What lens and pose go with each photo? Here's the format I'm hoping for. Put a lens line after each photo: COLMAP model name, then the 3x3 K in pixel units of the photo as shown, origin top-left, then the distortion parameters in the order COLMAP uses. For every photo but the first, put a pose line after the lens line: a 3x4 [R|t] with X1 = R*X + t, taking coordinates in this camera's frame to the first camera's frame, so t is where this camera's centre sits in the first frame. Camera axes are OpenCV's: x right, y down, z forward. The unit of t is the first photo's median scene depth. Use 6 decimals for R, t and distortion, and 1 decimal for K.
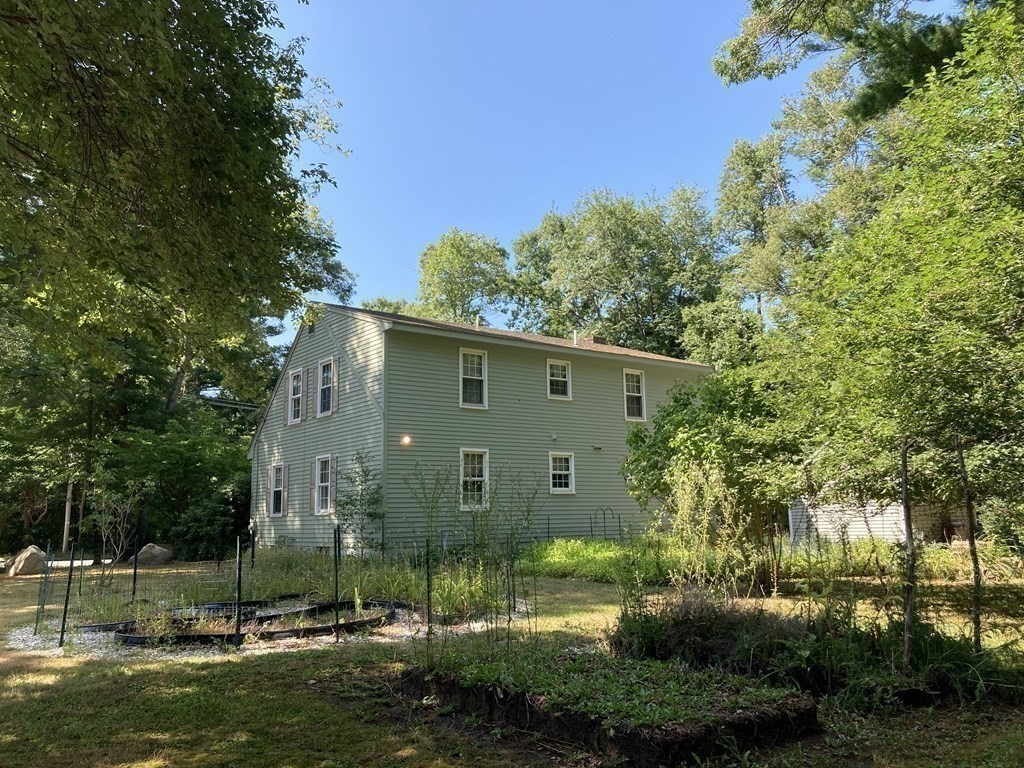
lens RADIAL K [[848.8, 0, 512.0], [0, 848.8, 384.0], [0, 0, 1]] dist [0.013708, 0.005467]
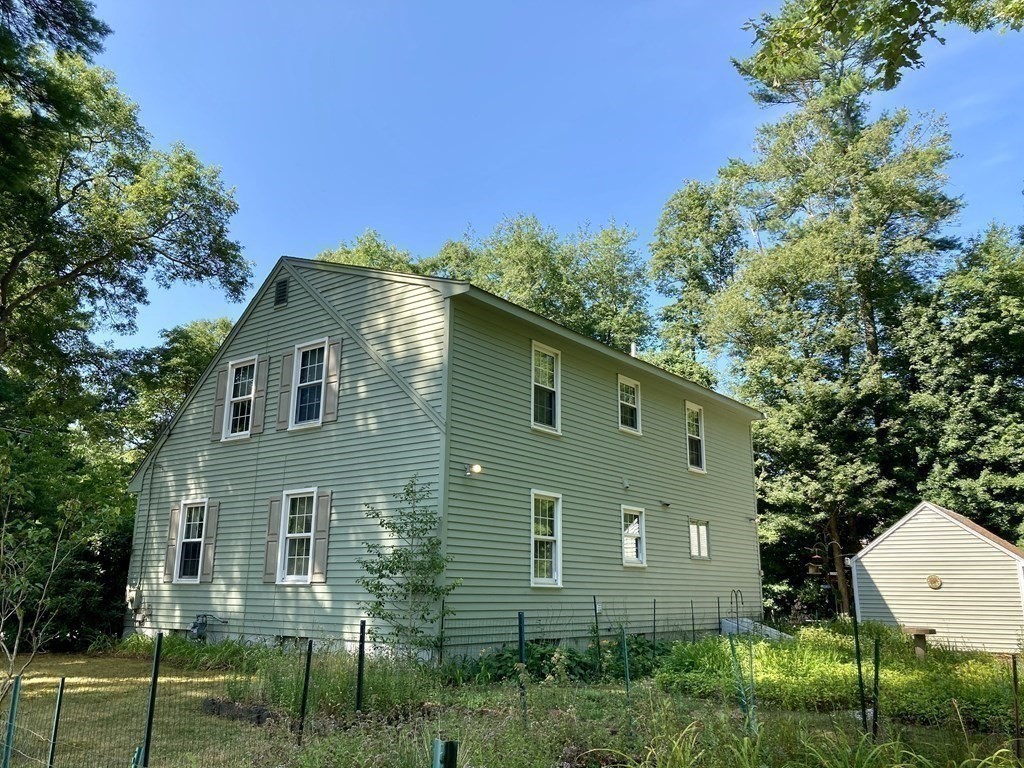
lens RADIAL K [[848.8, 0, 512.0], [0, 848.8, 384.0], [0, 0, 1]] dist [0.013708, 0.005467]
pose [[0.966166, 0.091659, 0.241084, -0.222583], [-0.071991, 0.993411, -0.089178, 0.049639], [-0.247669, 0.068805, 0.966399, 0.331658]]
